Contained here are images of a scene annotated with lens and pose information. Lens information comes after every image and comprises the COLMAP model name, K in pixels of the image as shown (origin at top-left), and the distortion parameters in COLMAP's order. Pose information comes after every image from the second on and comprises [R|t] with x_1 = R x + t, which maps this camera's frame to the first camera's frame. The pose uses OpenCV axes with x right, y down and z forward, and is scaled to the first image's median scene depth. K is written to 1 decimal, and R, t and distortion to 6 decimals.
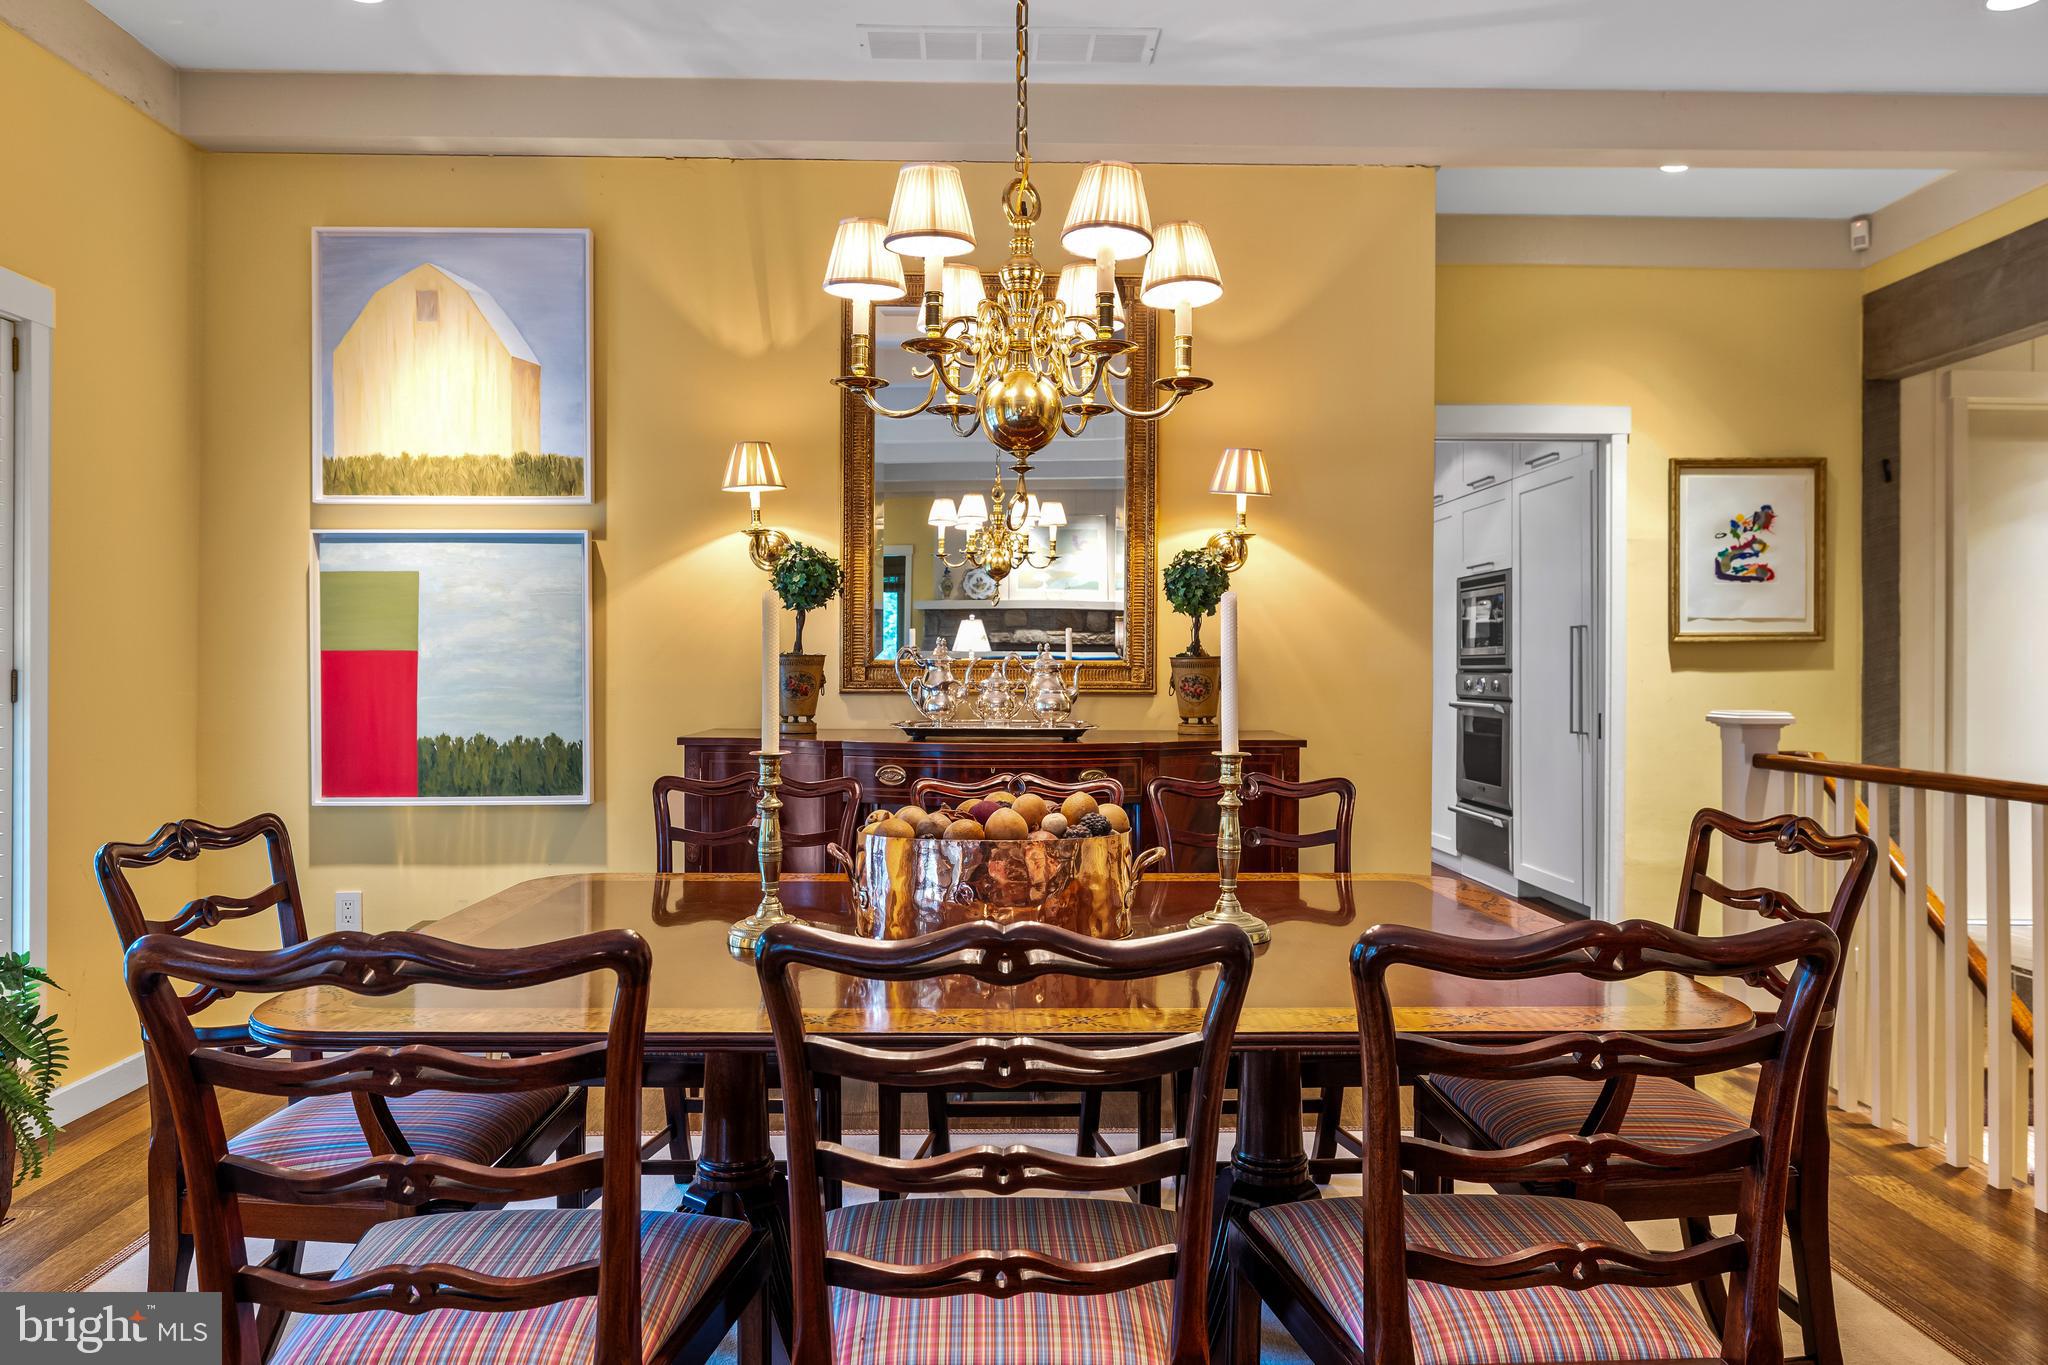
lens RADIAL K [[1225.3, 0, 1018.0], [0, 1225.3, 662.5], [0, 0, 1]] dist [0.007161, 0.001295]
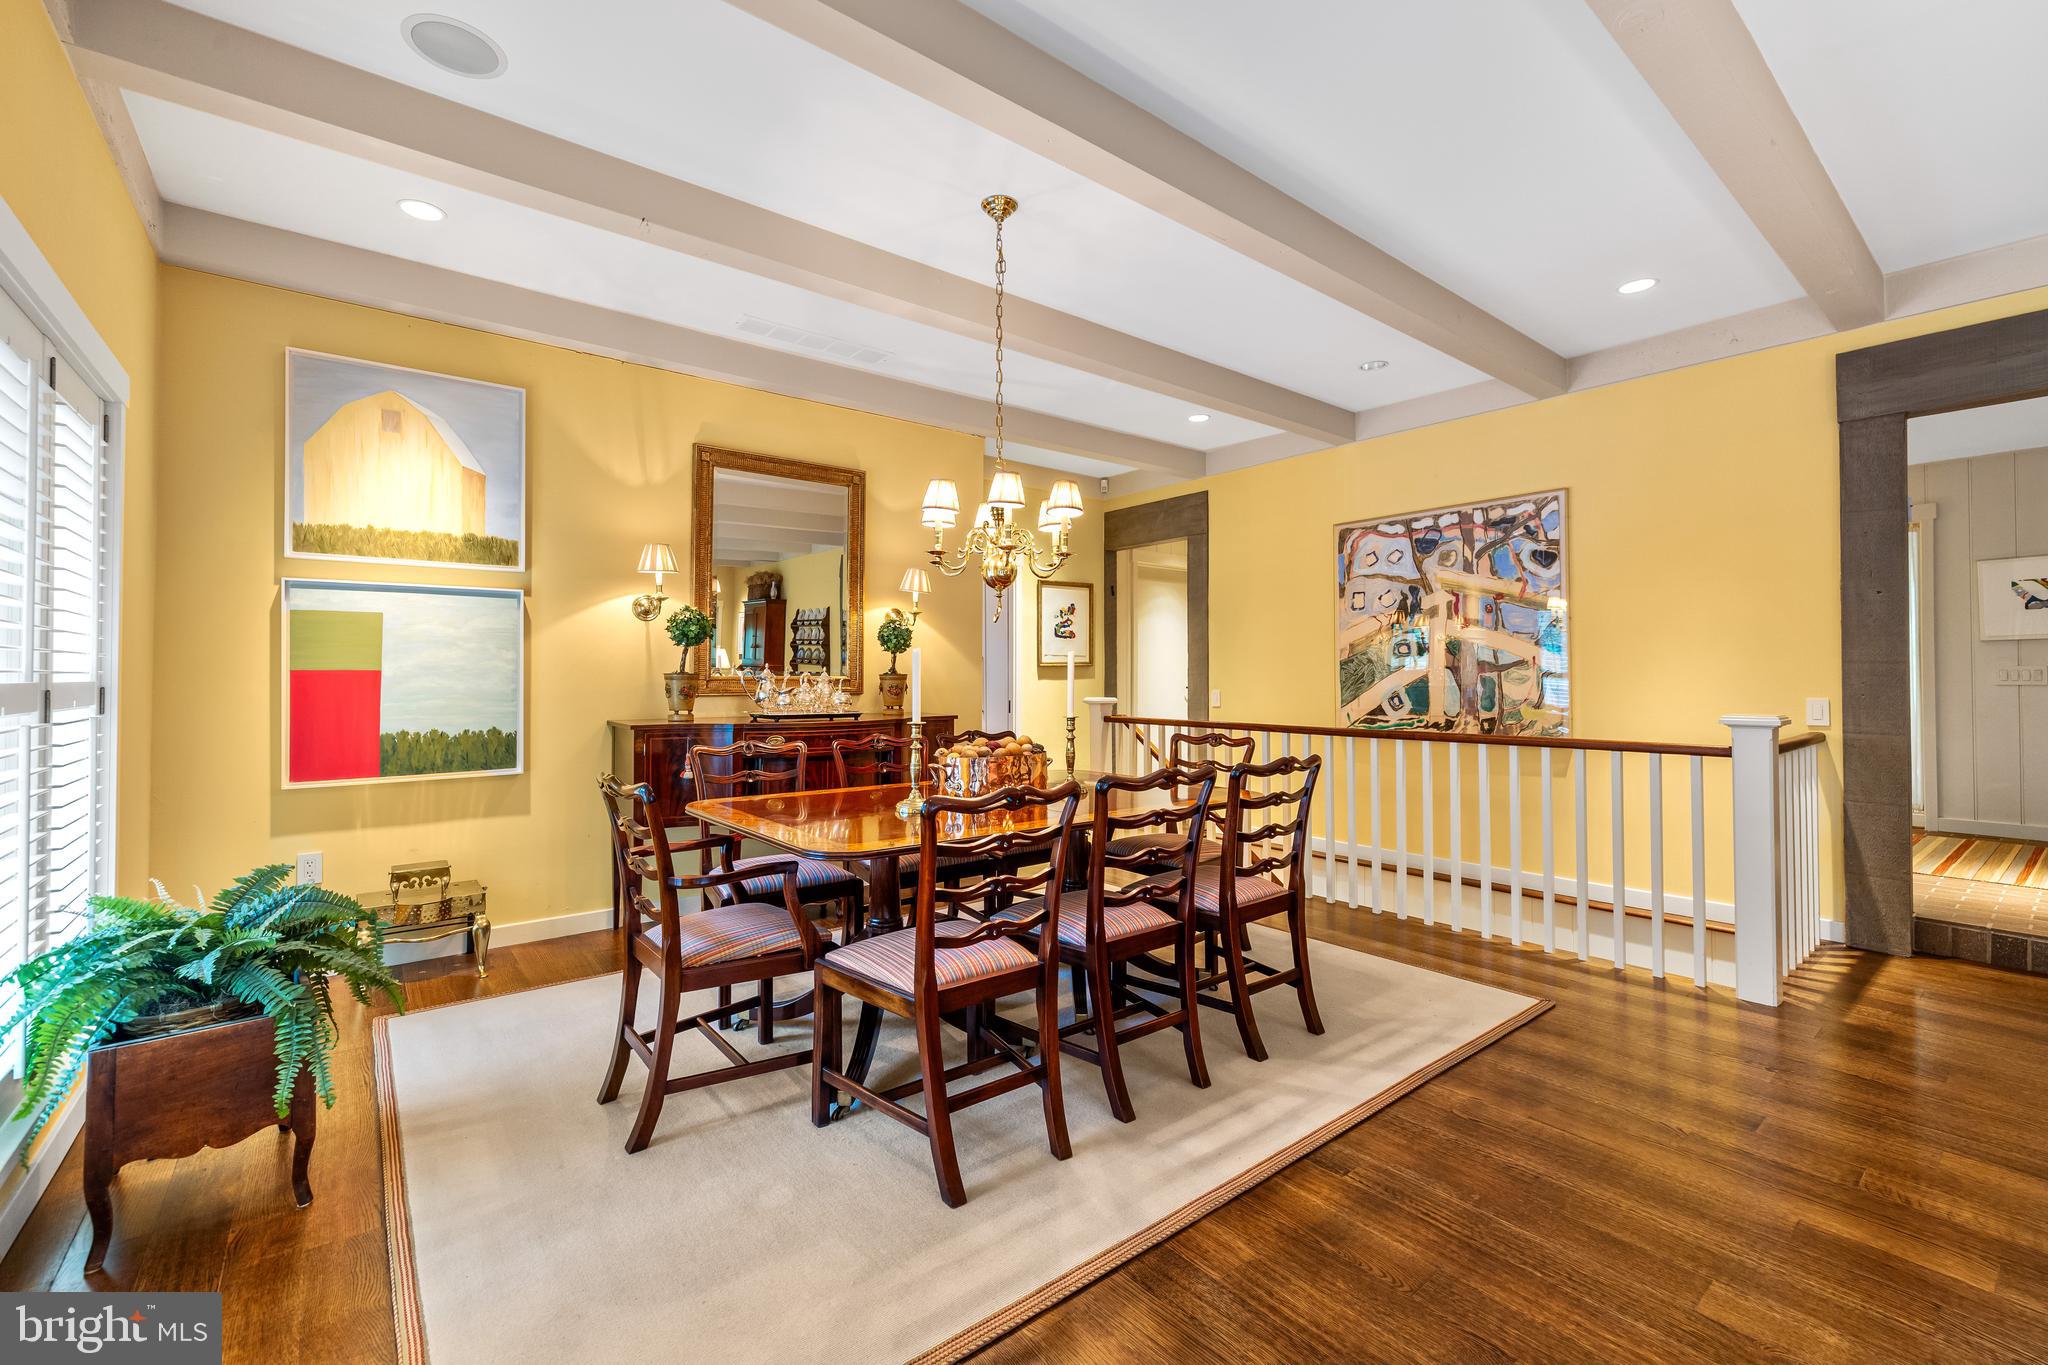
lens RADIAL K [[846.0, 0, 1028.5], [0, 846.0, 663.7], [0, 0, 1]] dist [0.000423, -0.000099]
pose [[0.794397, 0.006997, 0.607358, -0.486906], [-0.001506, 0.999953, -0.009550, -0.009164], [-0.607397, 0.006671, 0.794371, -0.191037]]
